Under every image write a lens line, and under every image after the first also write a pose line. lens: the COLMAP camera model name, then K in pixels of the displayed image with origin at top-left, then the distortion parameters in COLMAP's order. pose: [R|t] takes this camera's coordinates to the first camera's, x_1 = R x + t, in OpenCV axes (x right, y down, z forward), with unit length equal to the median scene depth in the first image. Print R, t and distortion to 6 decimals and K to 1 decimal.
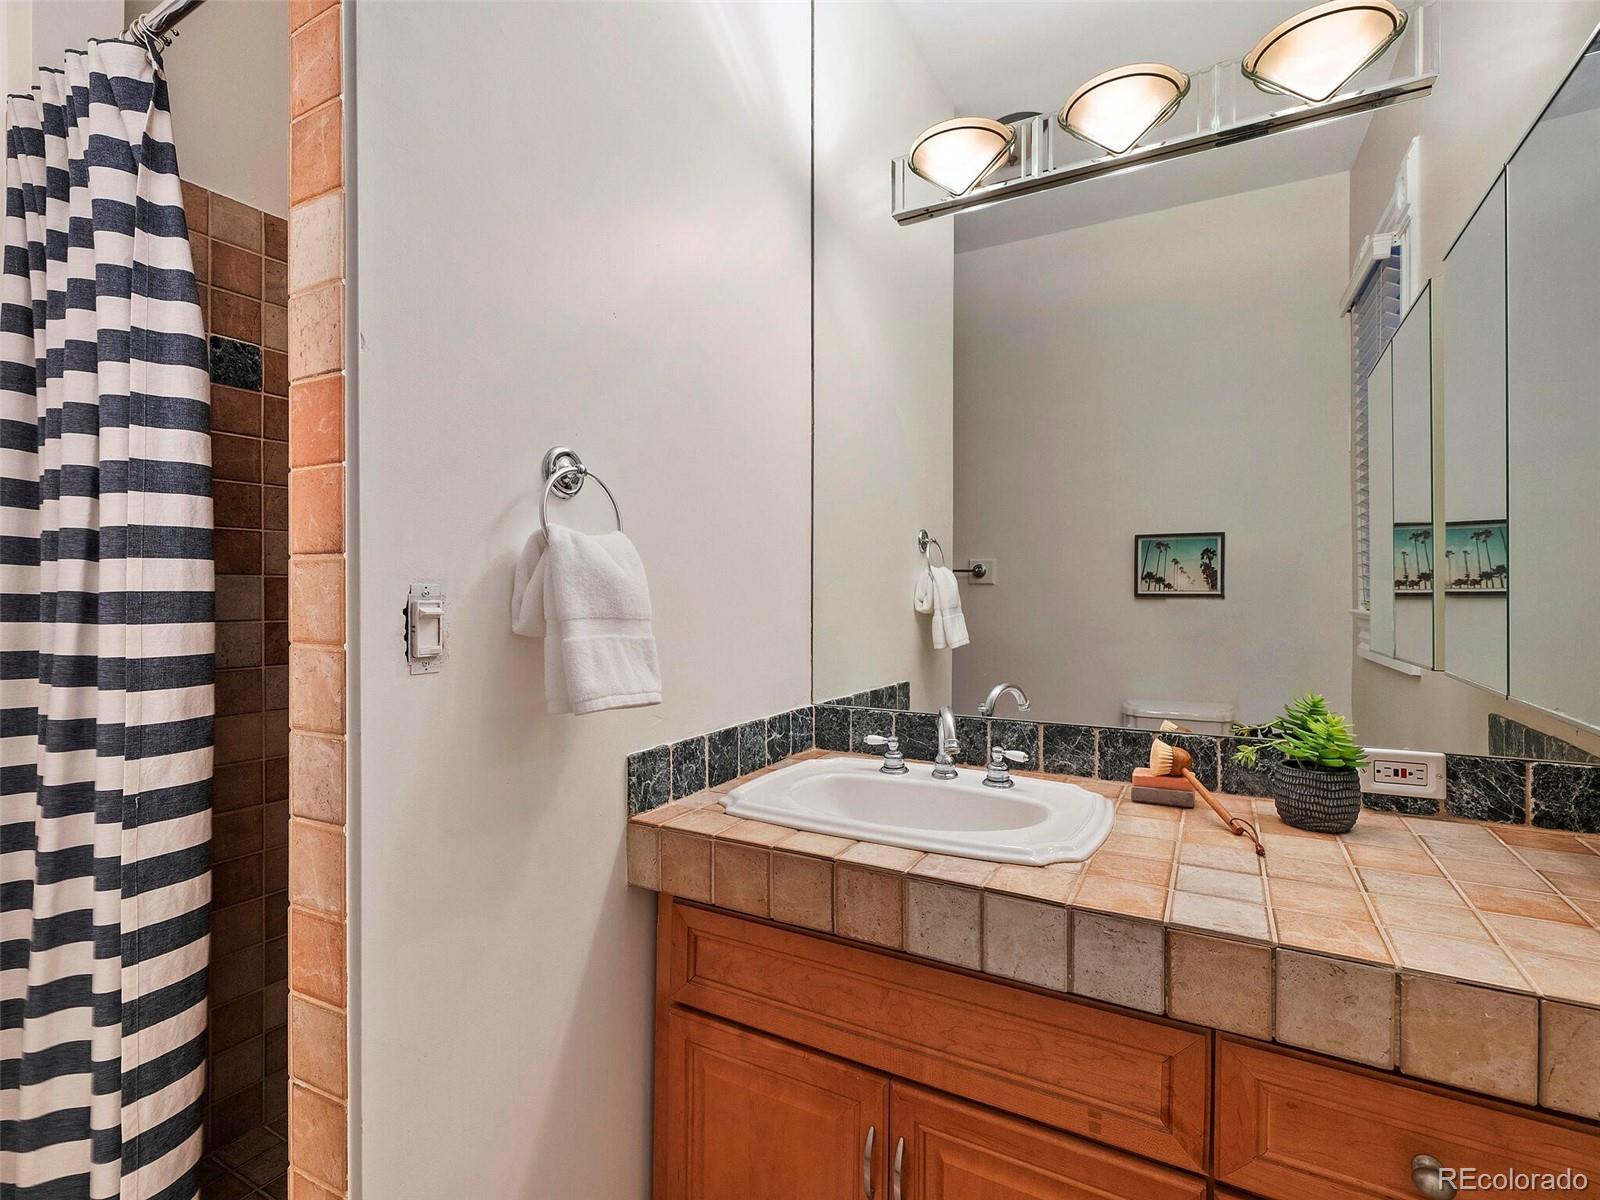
lens RADIAL K [[745.2, 0, 804.8], [0, 745.2, 594.1], [0, 0, 1]] dist [-0.001837, -0.001122]
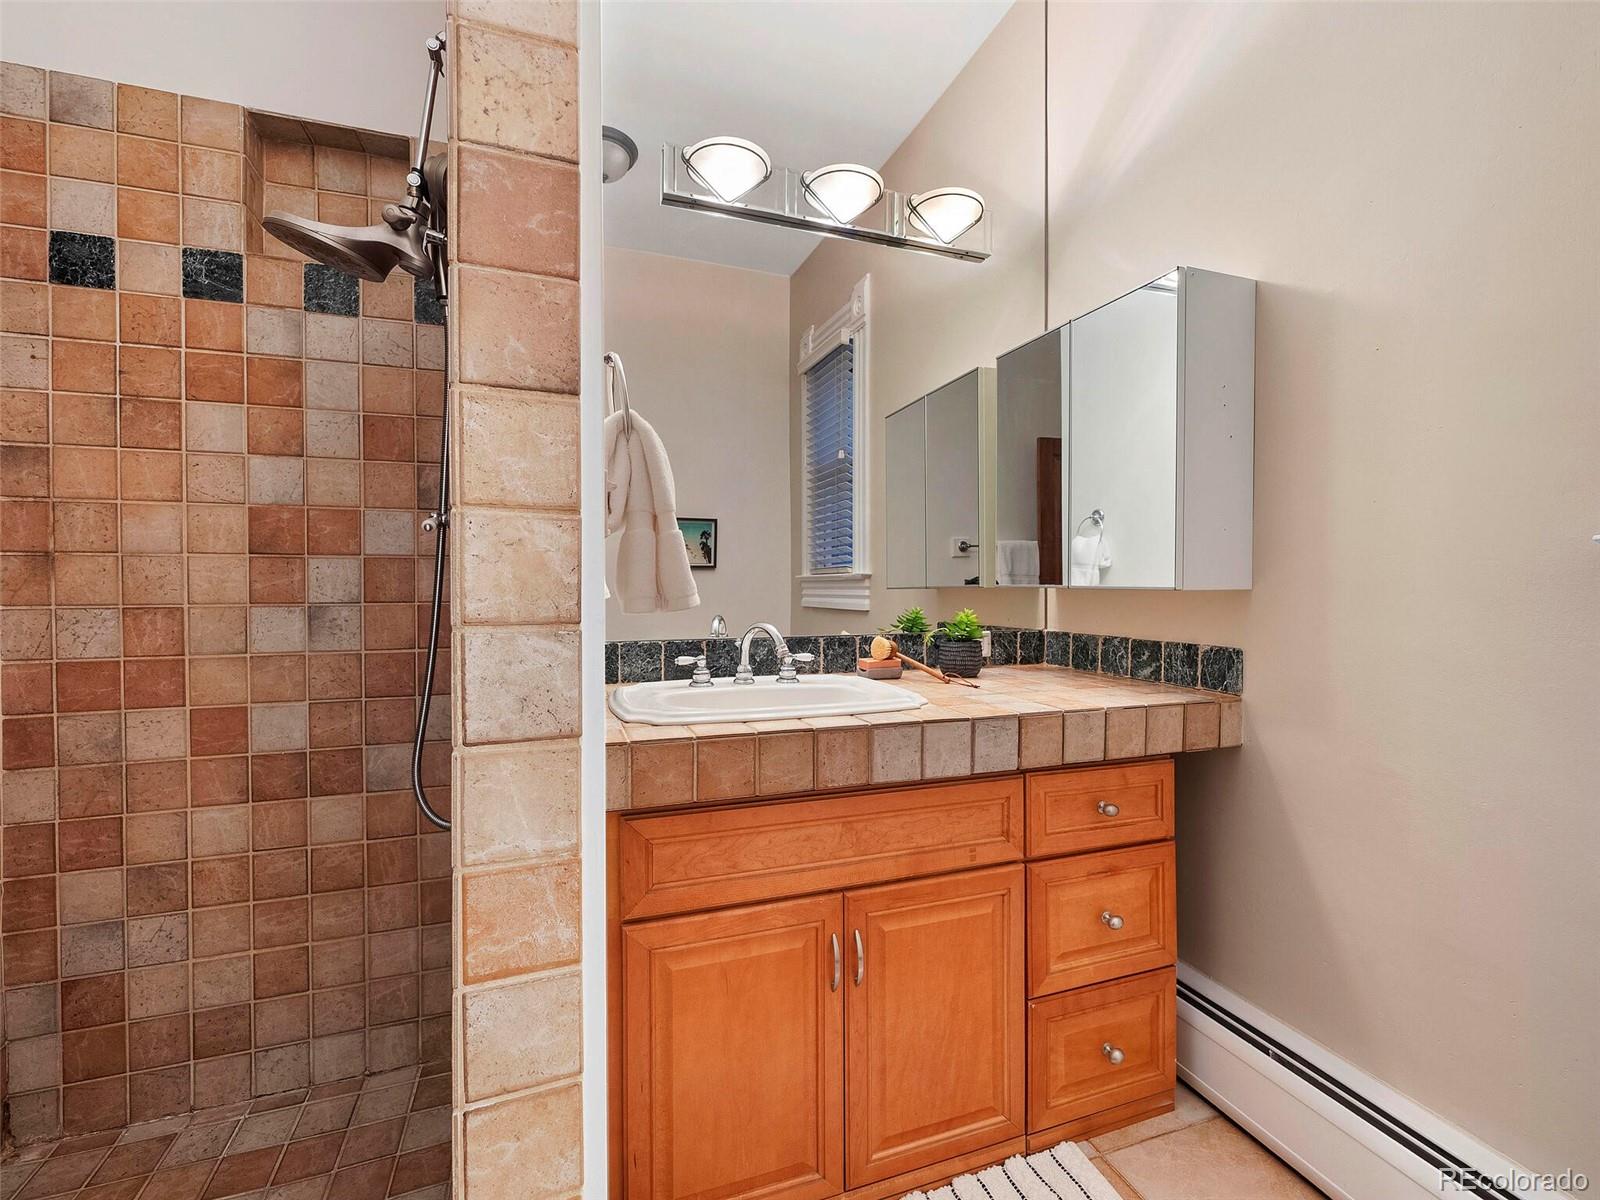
lens RADIAL K [[678.6, 0, 795.5], [0, 678.6, 595.7], [0, 0, 1]] dist [-0.003353, -0.000086]
pose [[0.677470, -0.012490, 0.735444, -0.807024], [0.000788, 0.999868, 0.016254, 0.119488], [-0.735550, -0.010432, 0.677390, 0.270597]]
